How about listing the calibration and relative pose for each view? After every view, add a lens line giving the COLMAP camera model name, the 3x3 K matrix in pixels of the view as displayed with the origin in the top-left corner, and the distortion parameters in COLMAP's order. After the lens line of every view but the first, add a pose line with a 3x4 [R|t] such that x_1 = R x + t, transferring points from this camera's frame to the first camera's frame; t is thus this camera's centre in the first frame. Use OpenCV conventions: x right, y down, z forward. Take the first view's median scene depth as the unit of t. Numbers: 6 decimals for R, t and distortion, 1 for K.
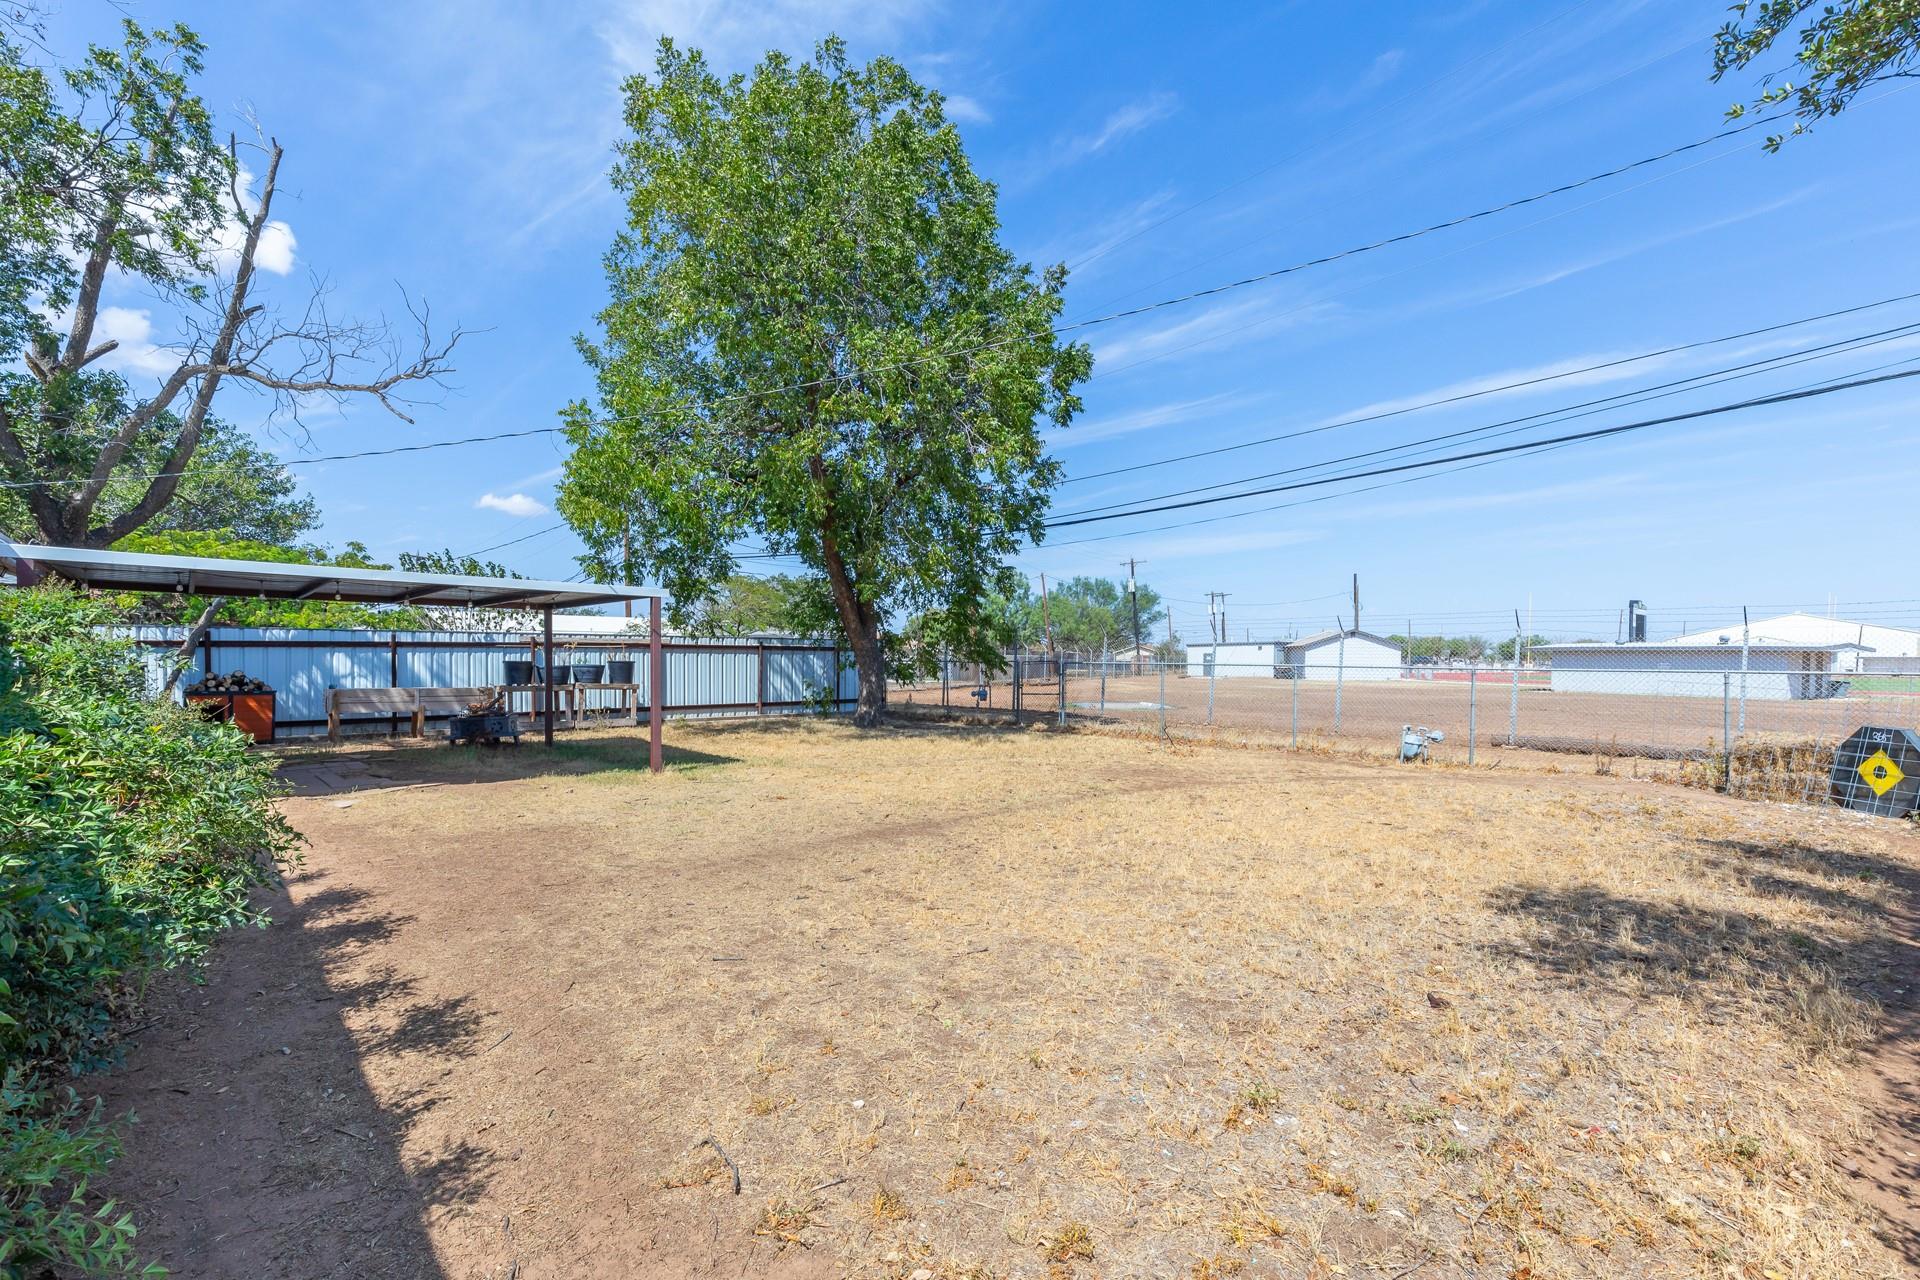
lens RADIAL K [[873.1, 0, 952.2], [0, 873.1, 642.4], [0, 0, 1]] dist [0.009243, -0.000590]
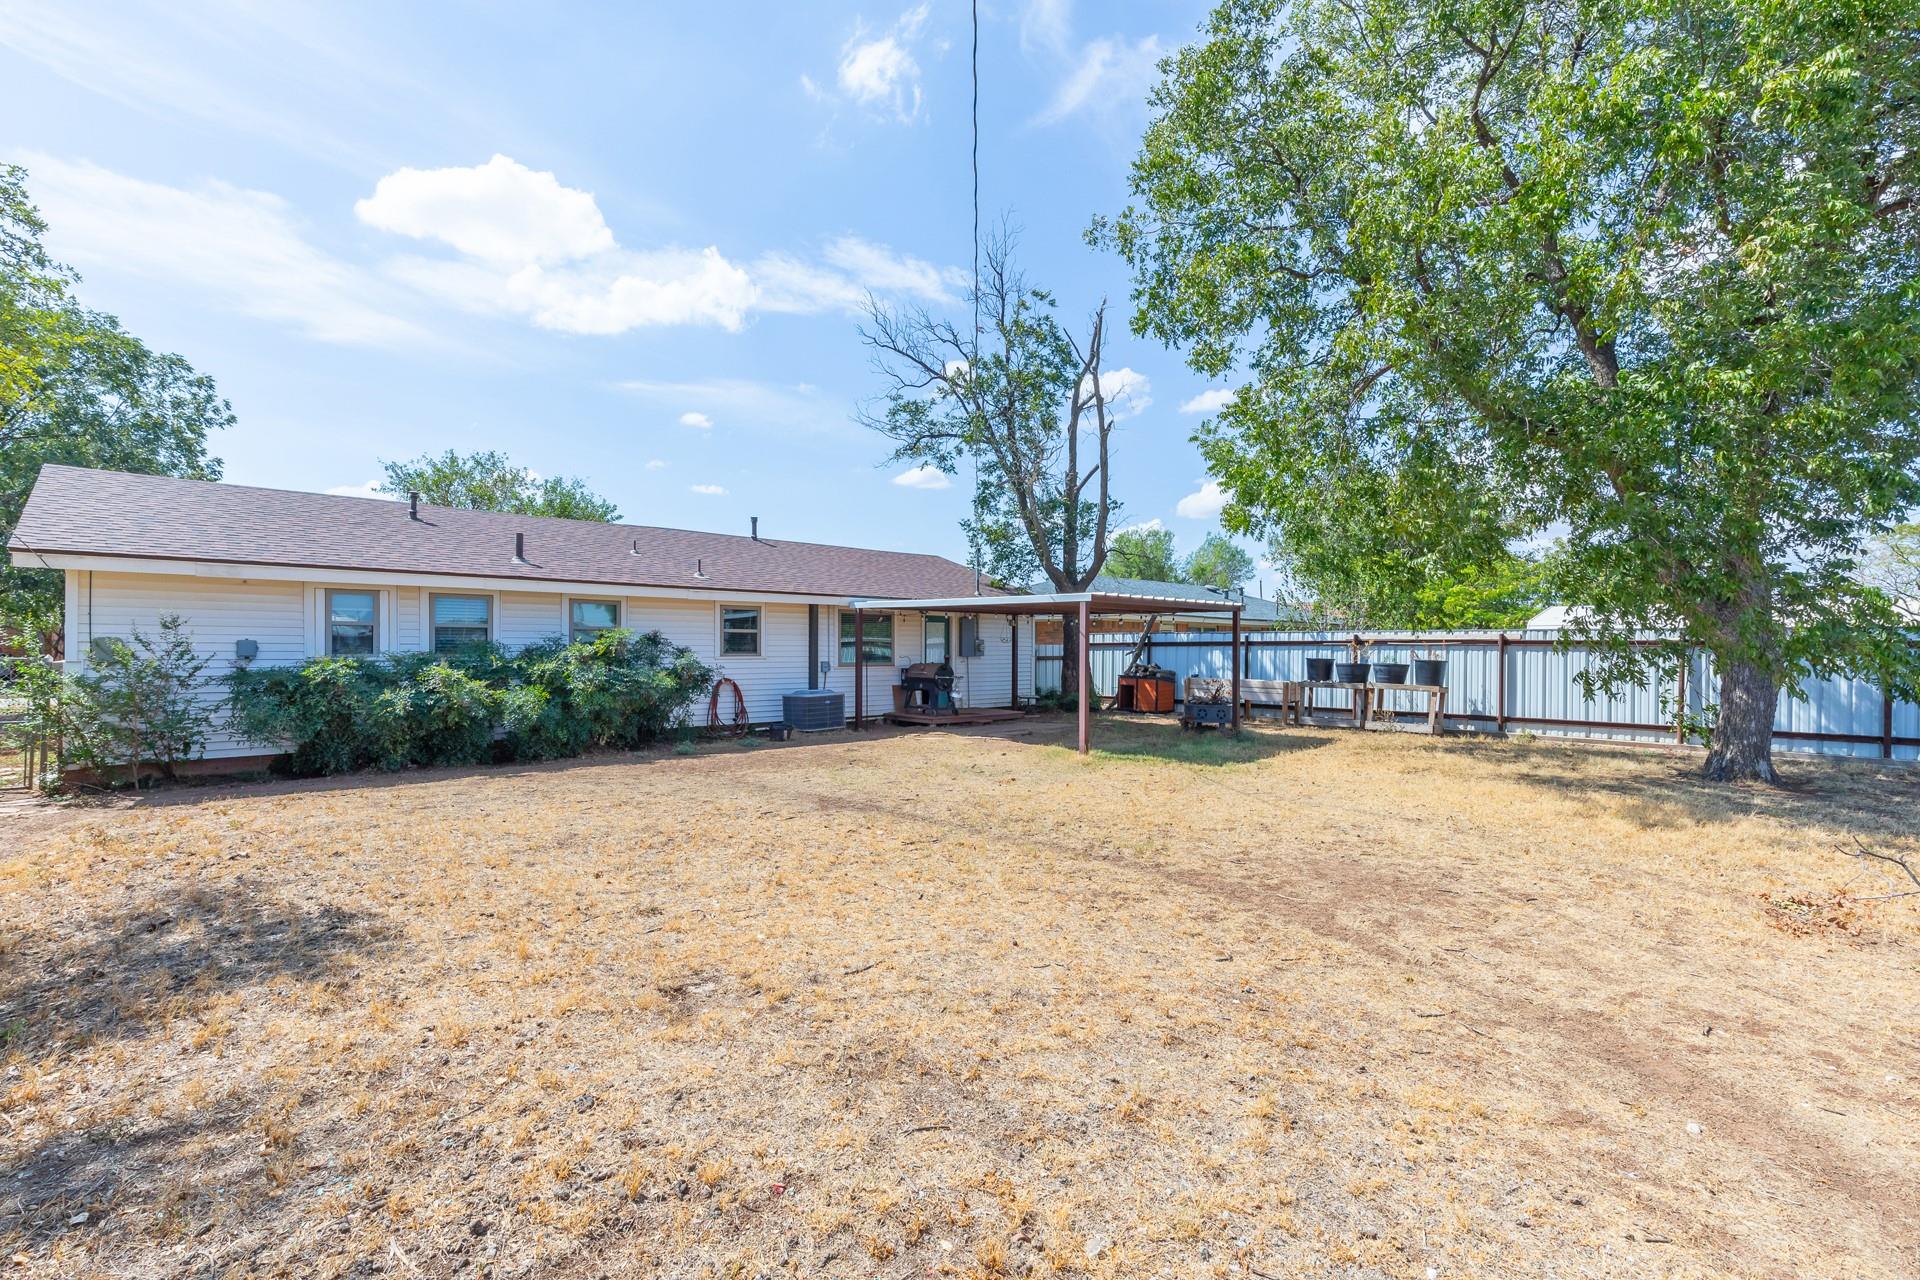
lens RADIAL K [[873.1, 0, 952.2], [0, 873.1, 642.4], [0, 0, 1]] dist [0.009243, -0.000590]
pose [[-0.030146, -0.010900, -0.999486, 0.591073], [0.009802, 0.999889, -0.011200, 0.010291], [0.999497, -0.010134, -0.030036, 0.605662]]
